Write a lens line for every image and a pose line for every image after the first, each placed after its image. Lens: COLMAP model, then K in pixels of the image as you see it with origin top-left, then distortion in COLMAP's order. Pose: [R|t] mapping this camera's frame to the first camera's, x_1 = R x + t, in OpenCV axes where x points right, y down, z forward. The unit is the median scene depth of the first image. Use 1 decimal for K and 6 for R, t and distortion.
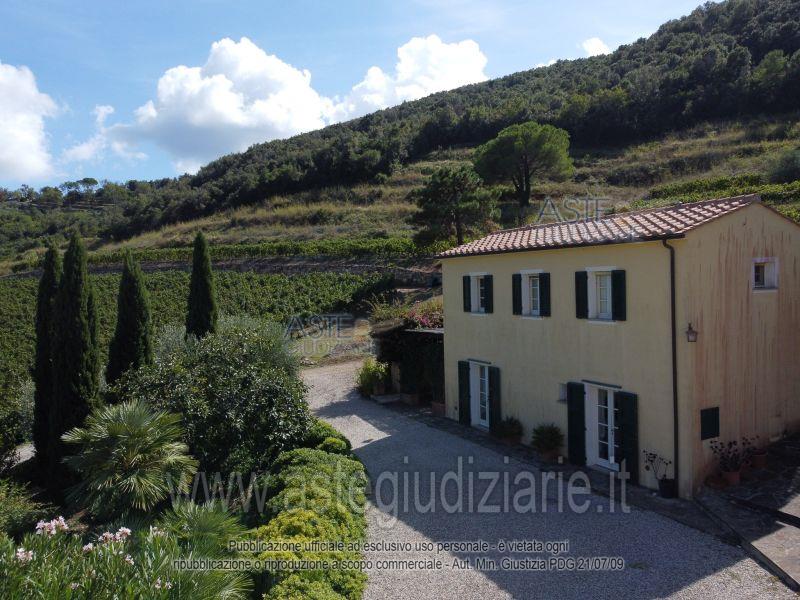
lens RADIAL K [[600.6, 0, 398.9], [0, 600.6, 294.7], [0, 0, 1]] dist [0.006239, -0.007833]
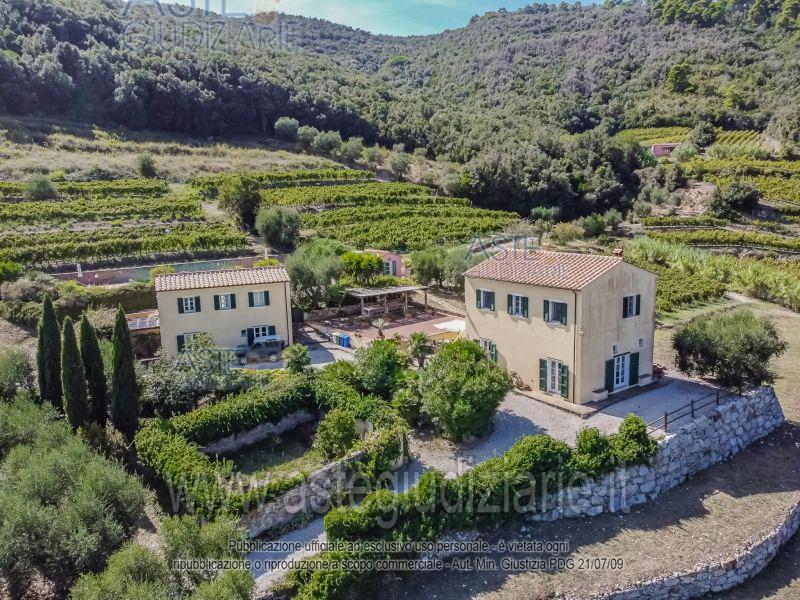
lens RADIAL K [[600.6, 0, 398.0], [0, 600.6, 295.8], [0, 0, 1]] dist [0.006239, -0.007833]
pose [[0.108694, -0.145543, 0.983363, -0.387282], [0.042778, 0.988992, 0.141648, -0.061971], [-0.993154, 0.026670, 0.113724, -0.015601]]
